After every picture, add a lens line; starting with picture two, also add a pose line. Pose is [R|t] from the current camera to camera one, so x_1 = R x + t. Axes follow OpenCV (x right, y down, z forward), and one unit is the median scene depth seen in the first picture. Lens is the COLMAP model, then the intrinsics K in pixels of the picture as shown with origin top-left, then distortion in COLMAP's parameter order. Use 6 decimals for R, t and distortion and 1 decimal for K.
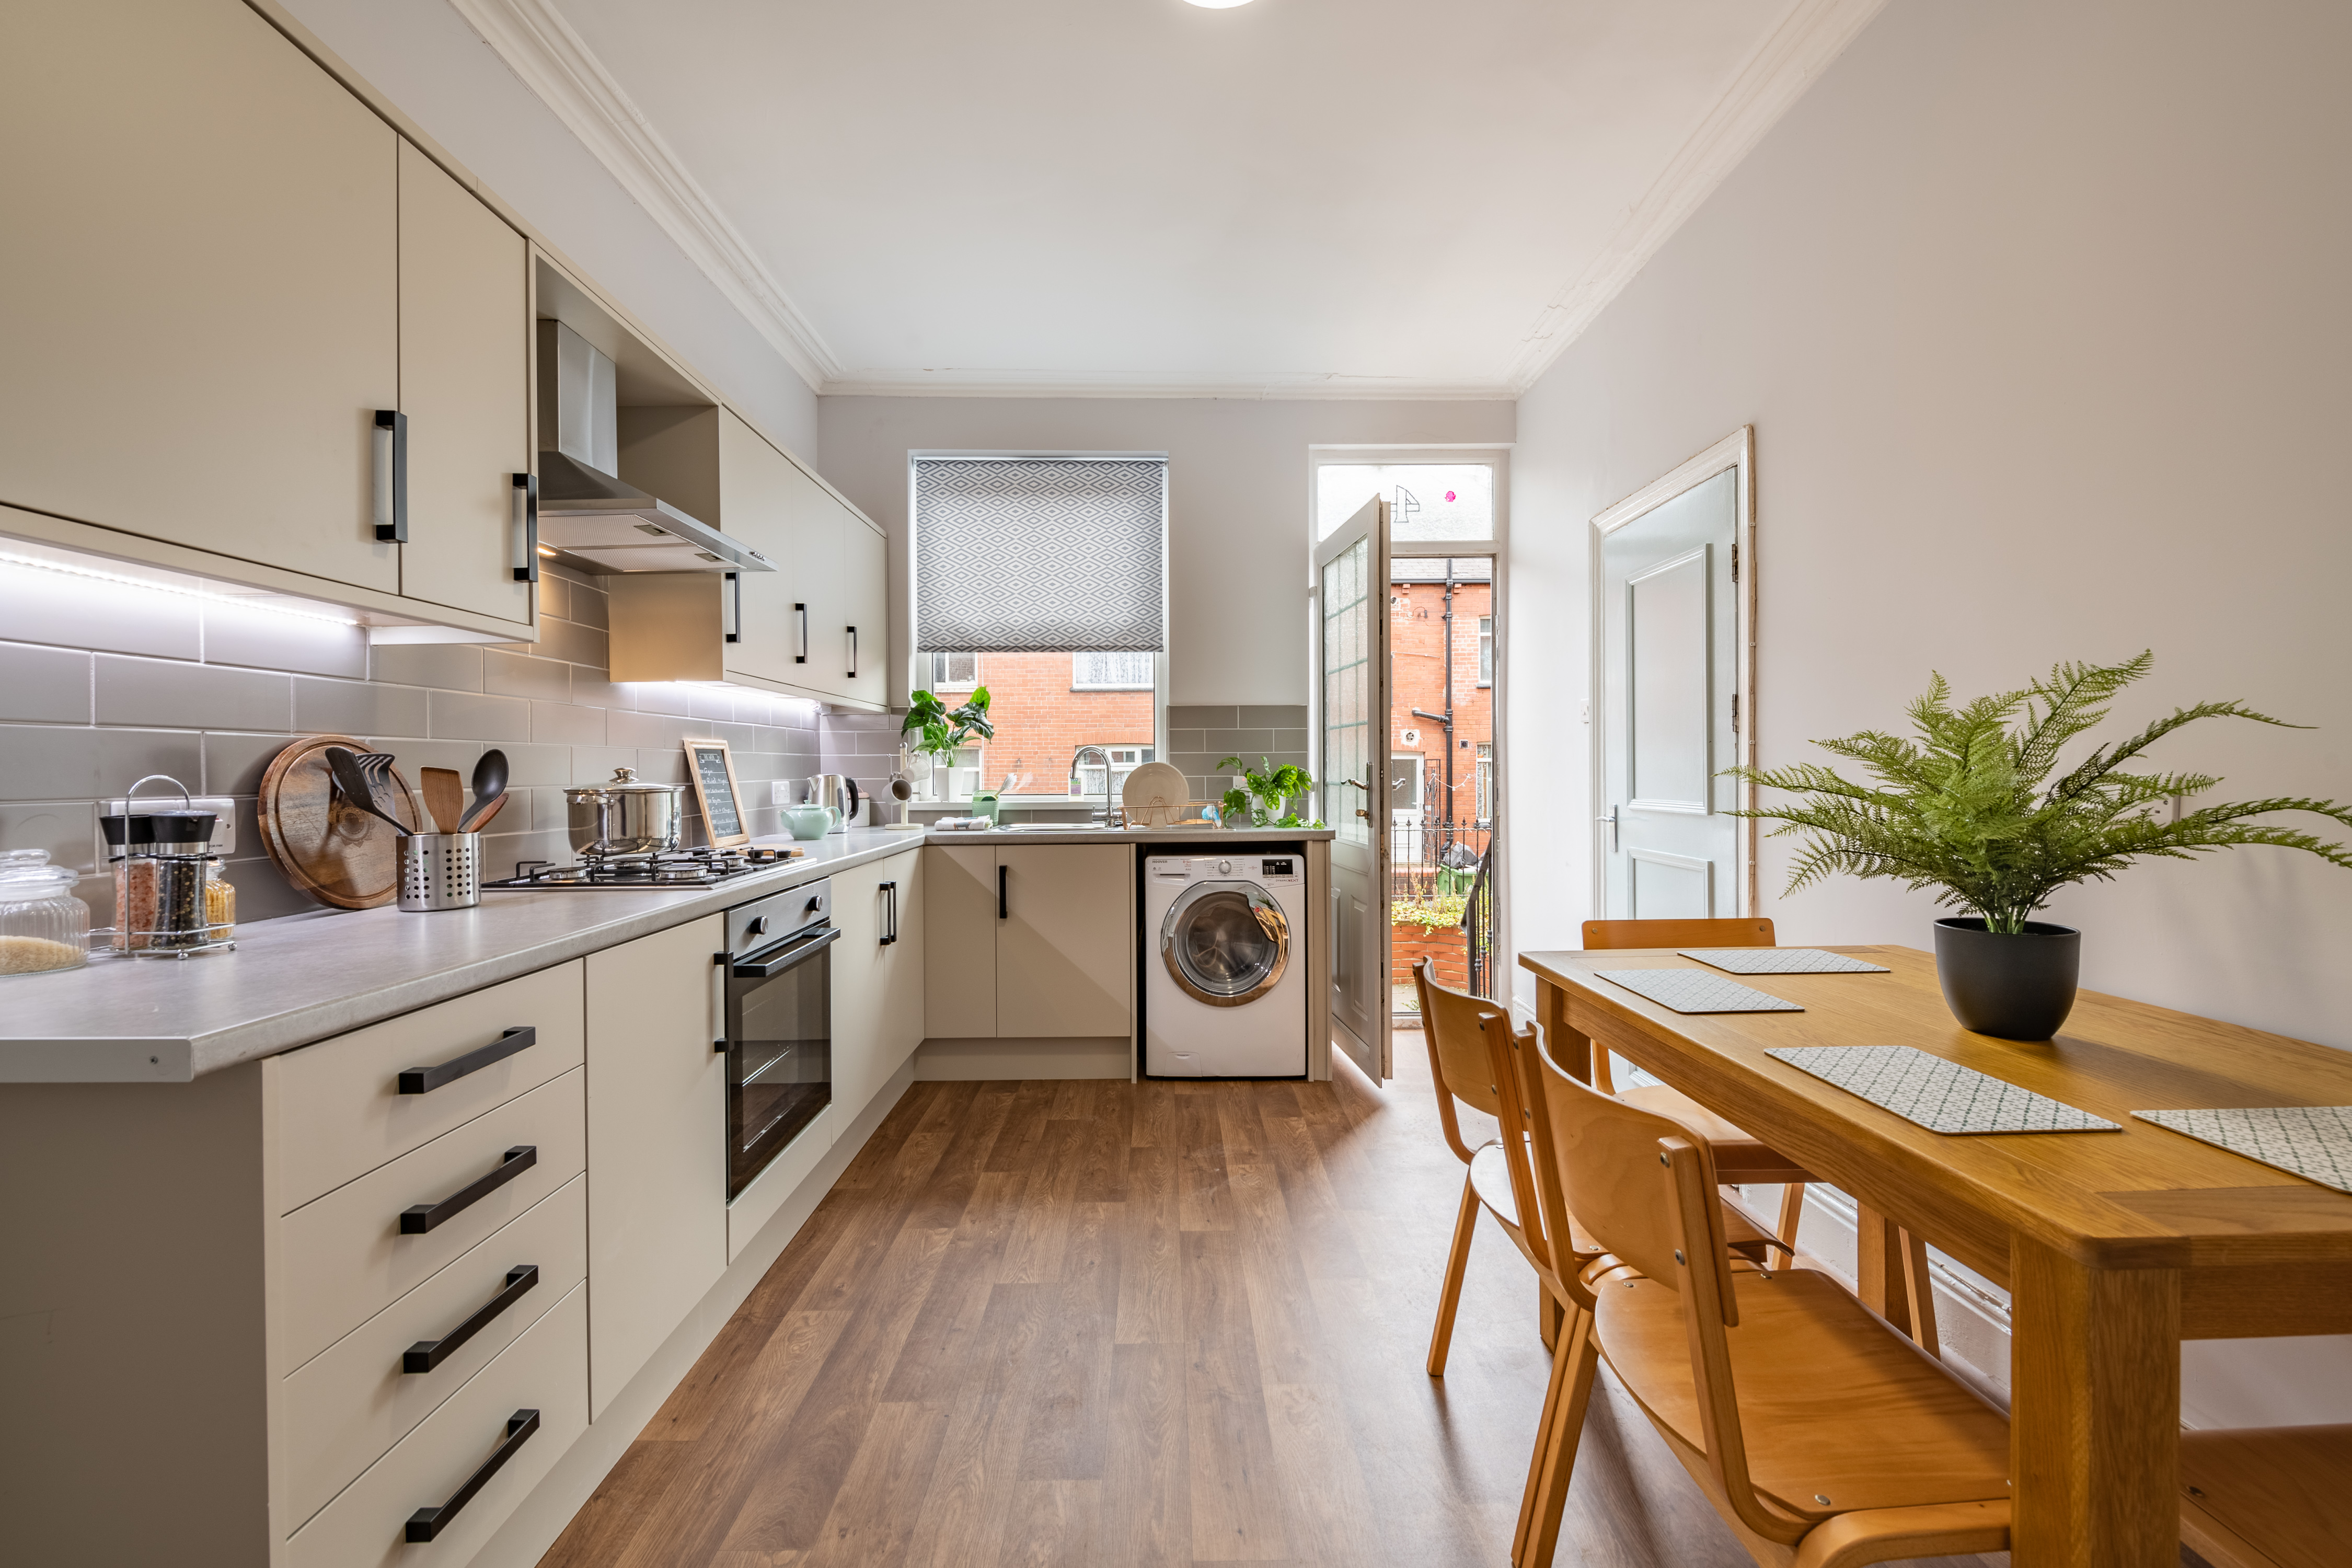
lens RADIAL K [[948.3, 0, 1176.0], [0, 948.3, 784.0], [0, 0, 1]] dist [0.001332, -0.005432]
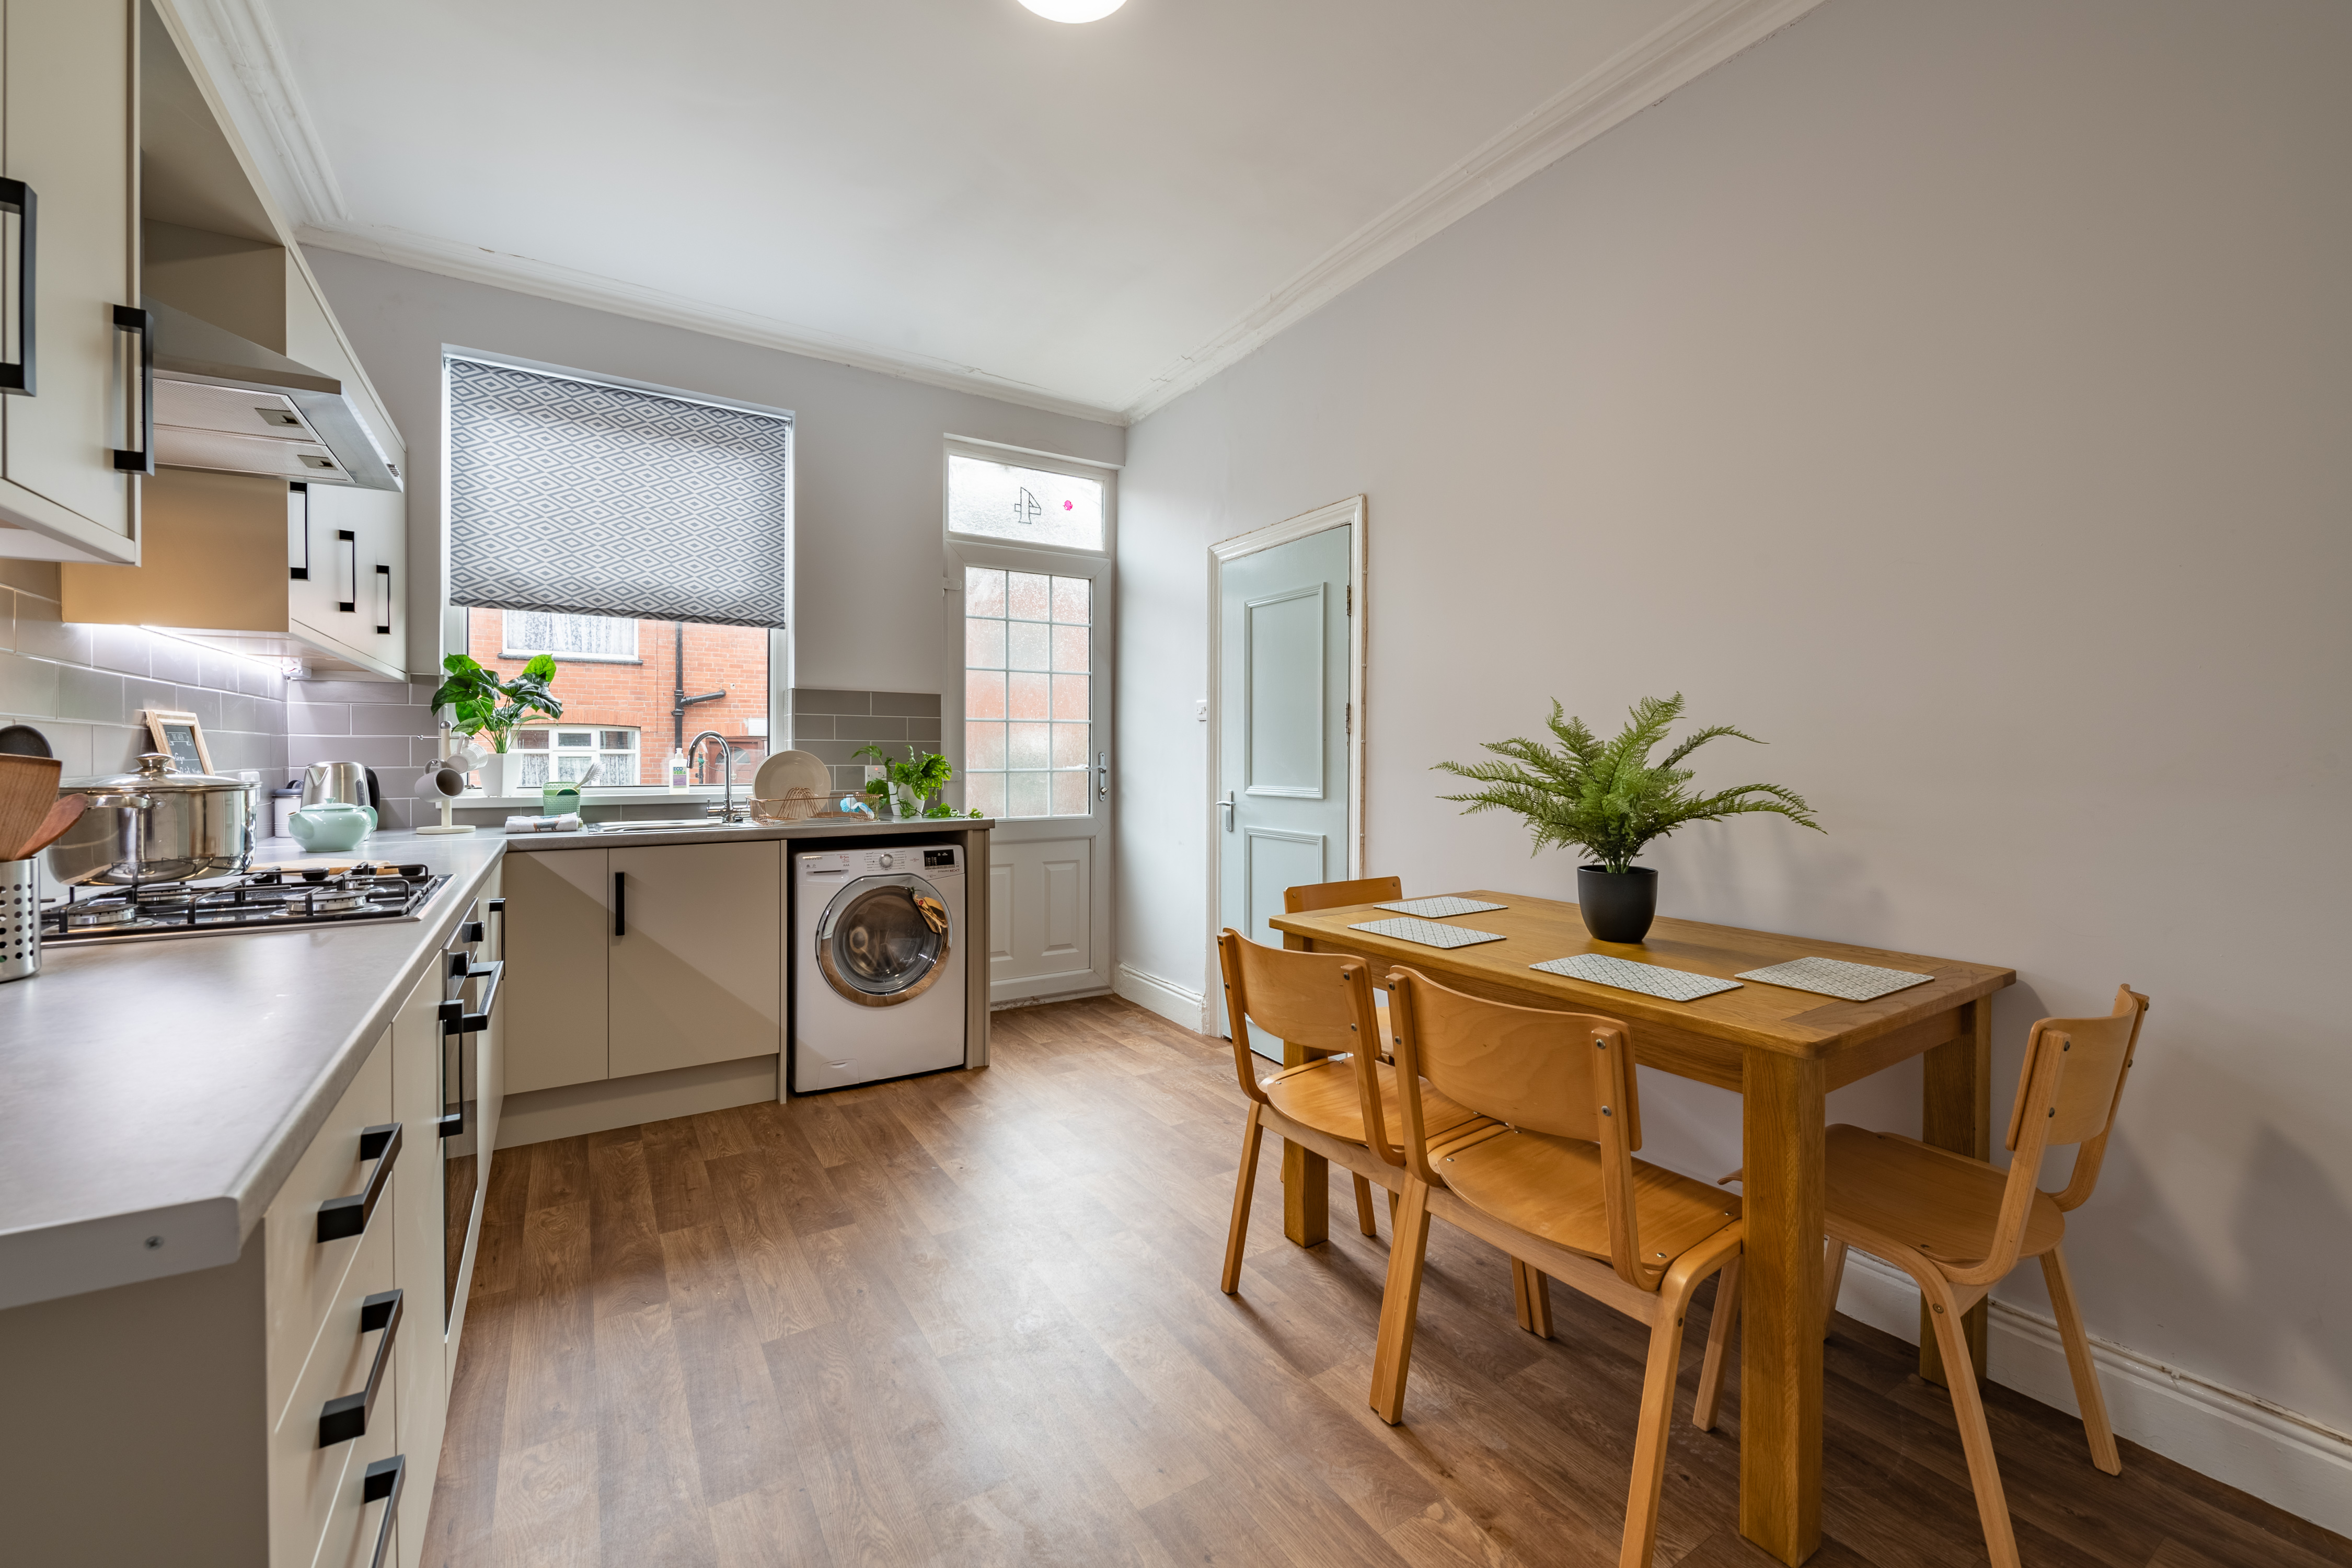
lens RADIAL K [[945.3, 0, 1175.8], [0, 945.3, 772.1], [0, 0, 1]] dist [0.002532, -0.005249]
pose [[0.849929, -0.000815, 0.526896, -0.202735], [0.000163, 0.999999, 0.001285, -0.003200], [-0.526897, -0.001007, 0.849929, 0.031835]]
